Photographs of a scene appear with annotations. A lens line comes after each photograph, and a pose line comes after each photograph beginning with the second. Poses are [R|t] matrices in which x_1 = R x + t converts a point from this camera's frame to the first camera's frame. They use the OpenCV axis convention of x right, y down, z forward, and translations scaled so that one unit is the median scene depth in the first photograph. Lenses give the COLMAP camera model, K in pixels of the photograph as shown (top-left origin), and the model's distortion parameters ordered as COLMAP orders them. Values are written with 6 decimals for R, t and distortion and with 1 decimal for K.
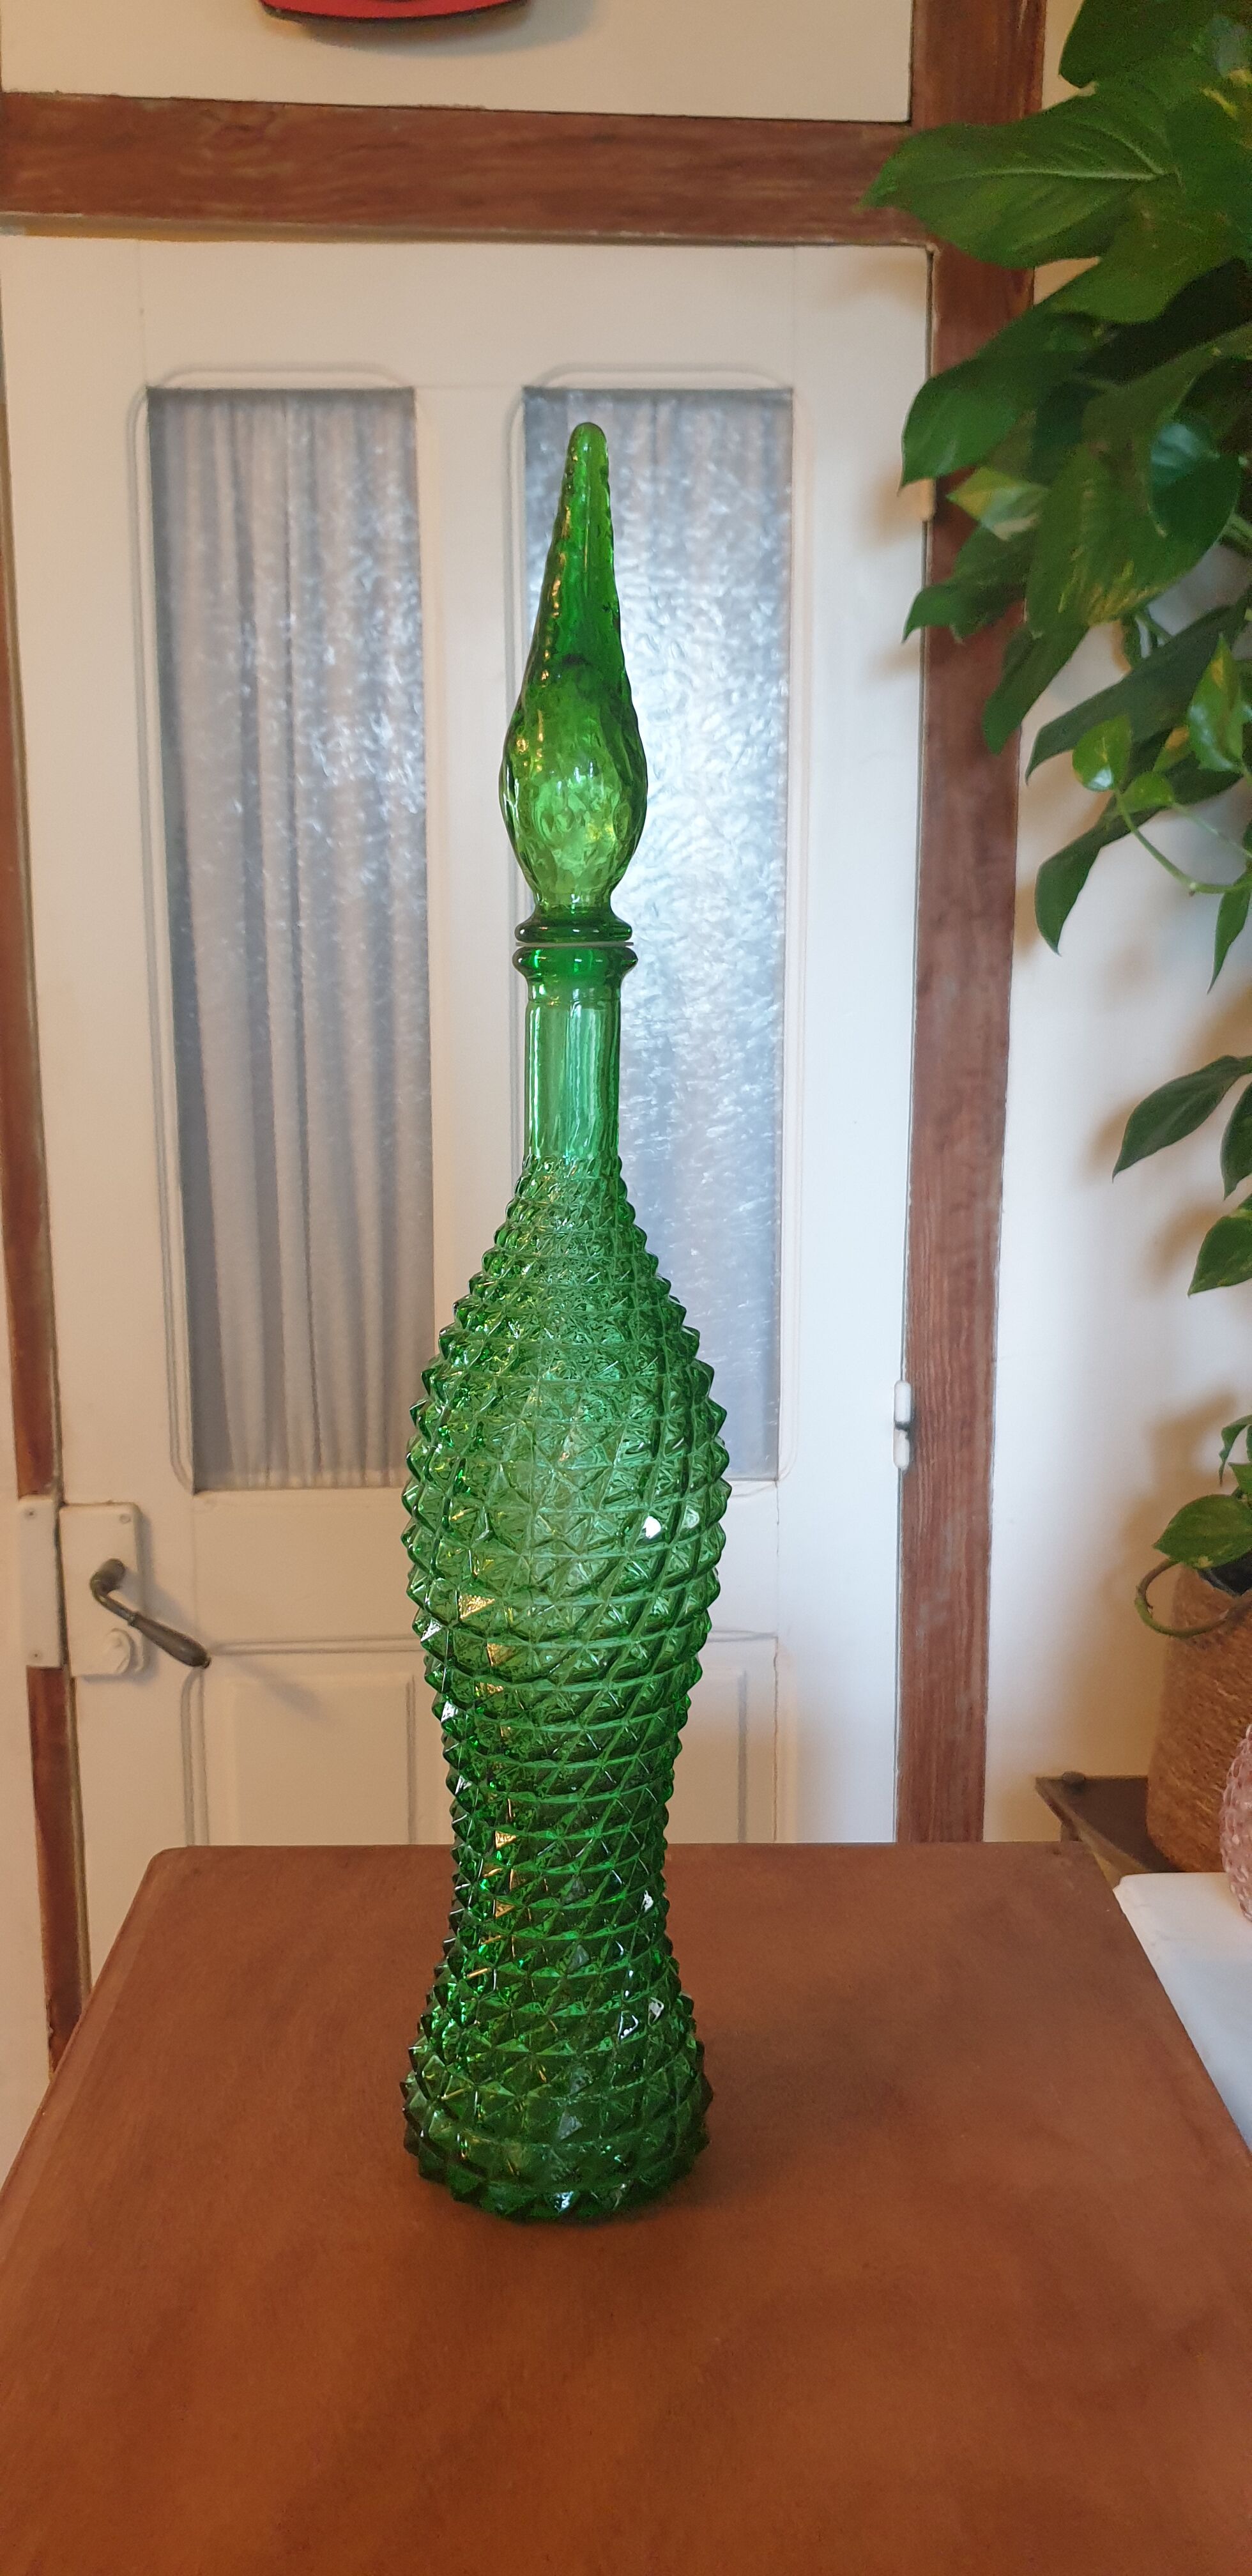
lens RADIAL K [[2068.0, 0, 626.0], [0, 2068.0, 1288.0], [0, 0, 1]] dist [0.049159, -0.103132]
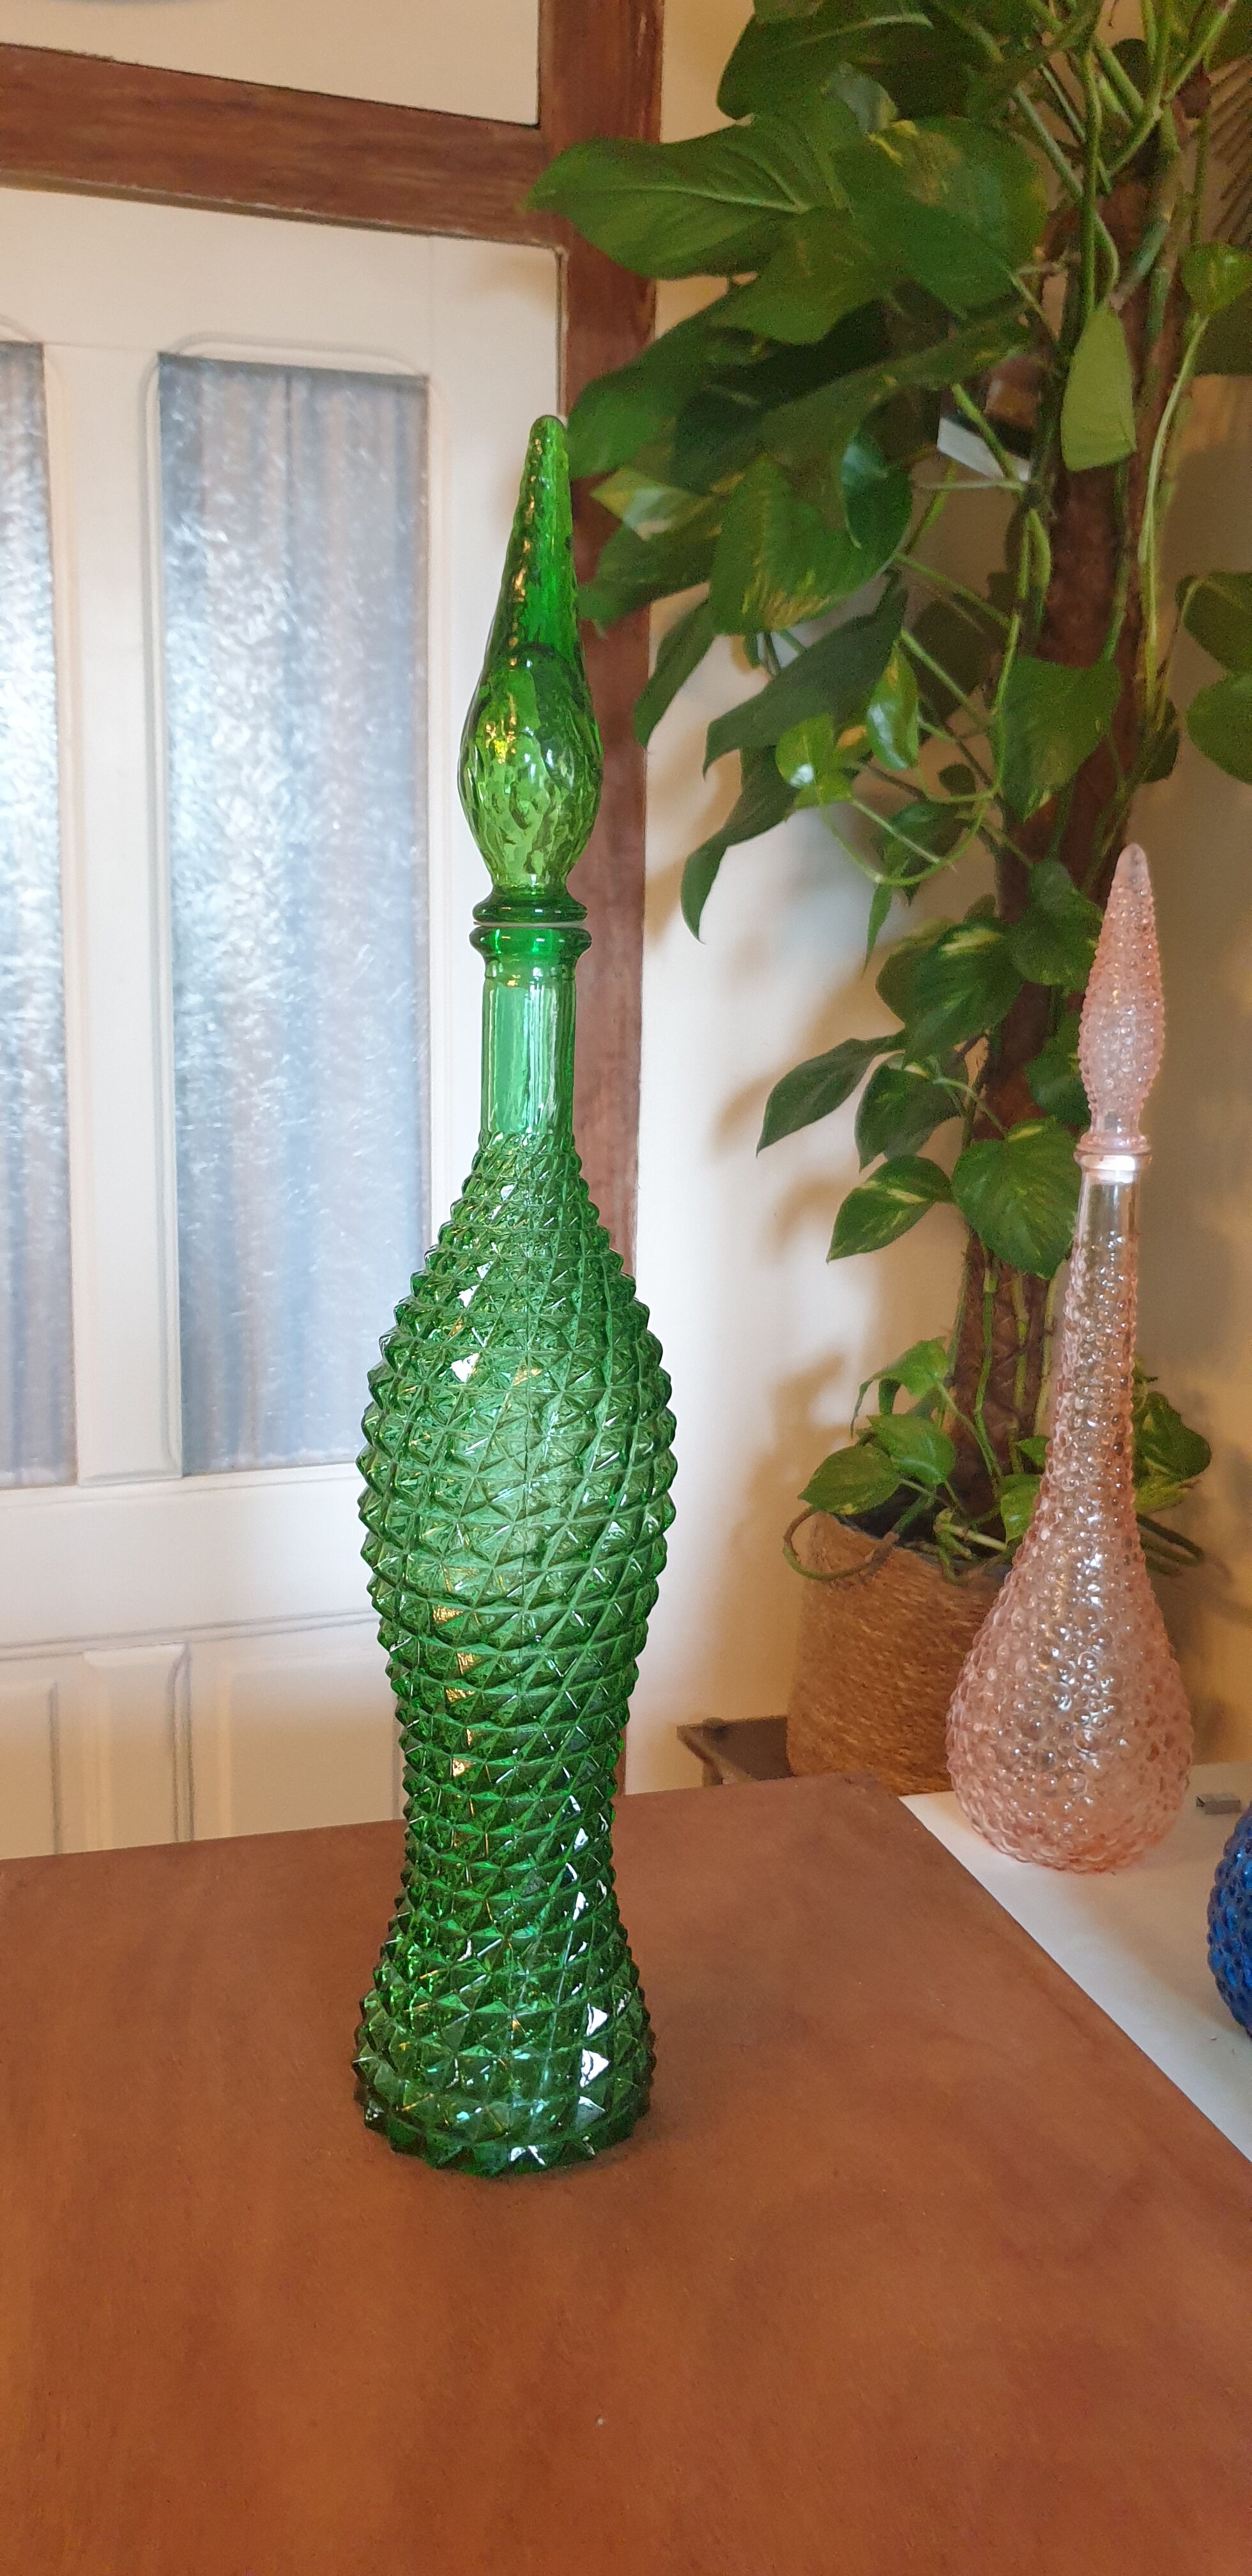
lens RADIAL K [[2053.6, 0, 626.0], [0, 2053.6, 1288.0], [0, 0, 1]] dist [0.048438, -0.097980]
pose [[0.962788, -0.031915, 0.268367, -0.110928], [0.029870, 0.999485, 0.011700, 0.001388], [-0.268603, -0.003248, 0.963246, 0.005477]]
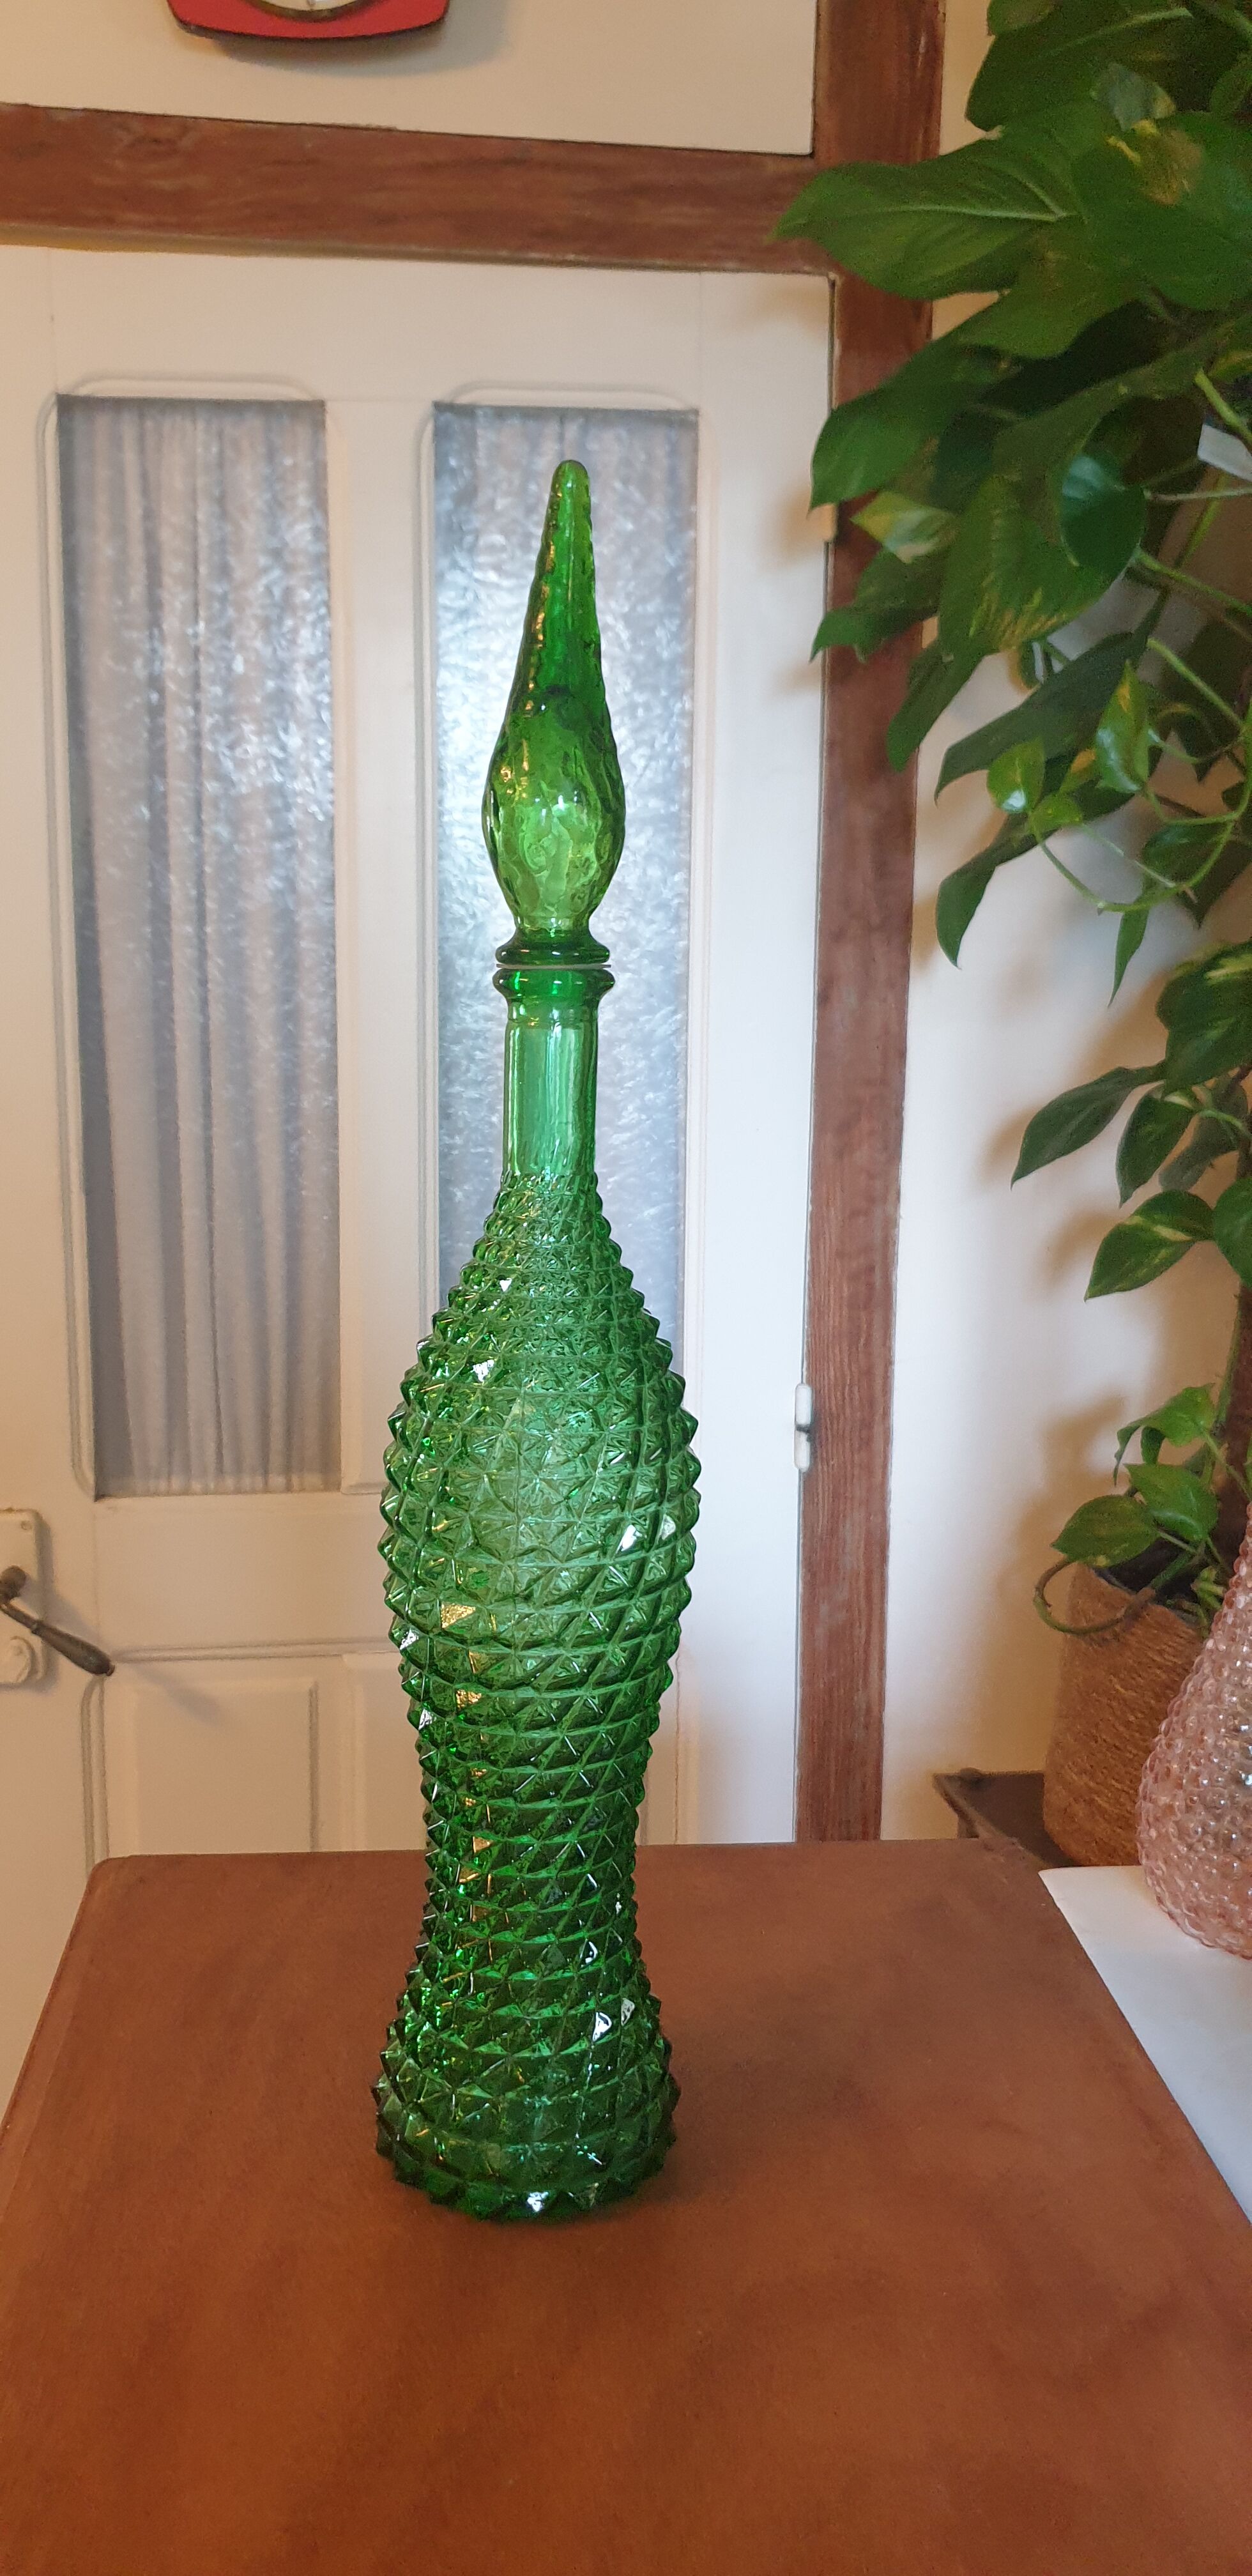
lens RADIAL K [[2069.9, 0, 605.7], [0, 2069.9, 1258.1], [0, 0, 1]] dist [0.064845, -0.150433]
pose [[0.998182, 0.000263, 0.060272, -0.026364], [0.000571, 0.999904, -0.013836, -0.003091], [-0.060270, 0.013845, 0.998086, -0.010495]]
